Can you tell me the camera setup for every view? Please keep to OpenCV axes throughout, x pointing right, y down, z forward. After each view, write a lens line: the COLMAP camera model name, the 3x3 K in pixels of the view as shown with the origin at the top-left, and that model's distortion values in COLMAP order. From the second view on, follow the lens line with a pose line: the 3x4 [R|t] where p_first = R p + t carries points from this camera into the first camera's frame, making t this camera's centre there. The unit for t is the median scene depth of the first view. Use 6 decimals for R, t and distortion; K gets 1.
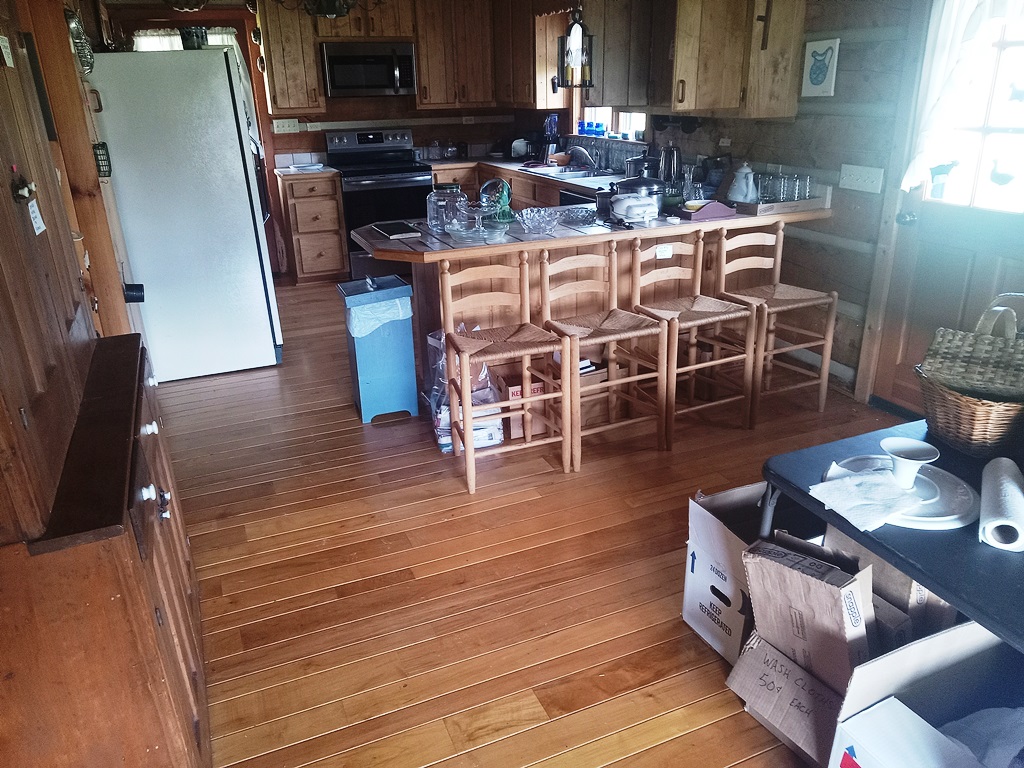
lens RADIAL K [[763.5, 0, 512.6], [0, 763.5, 382.0], [0, 0, 1]] dist [-0.005912, 0.013869]
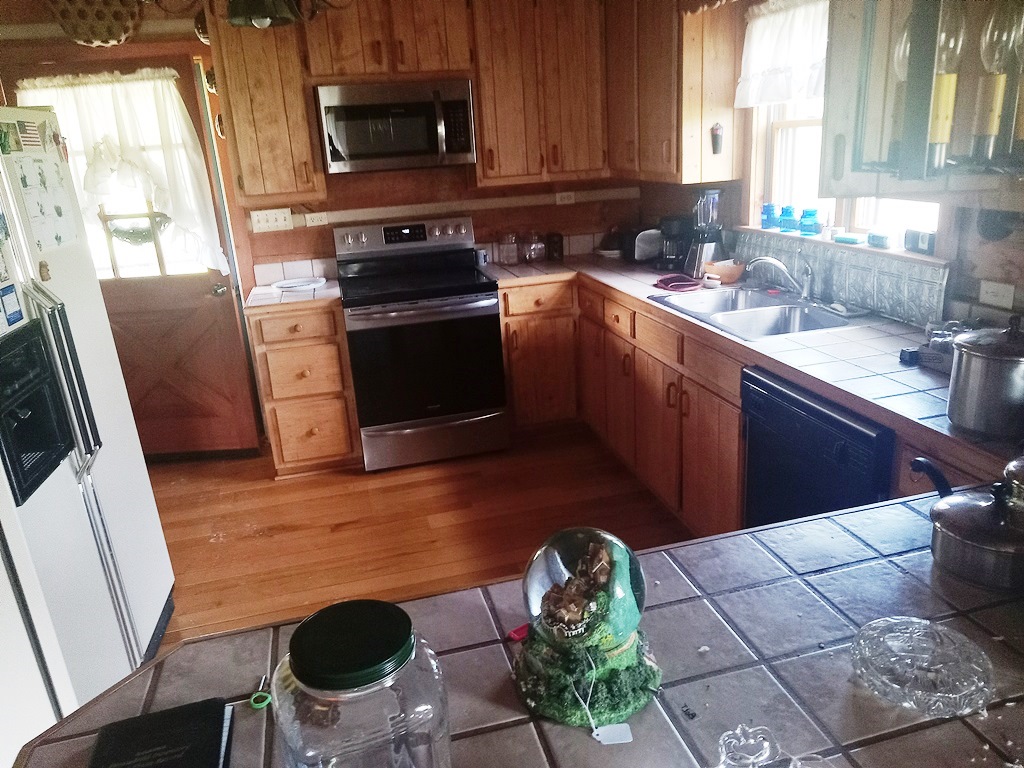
lens RADIAL K [[763.5, 0, 514.8], [0, 763.5, 388.1], [0, 0, 1]] dist [-0.005912, 0.013869]
pose [[0.988593, 0.008114, -0.150396, -0.003672], [-0.015706, 0.998657, -0.049365, -0.174167], [0.149793, 0.051164, 0.987393, 0.428227]]
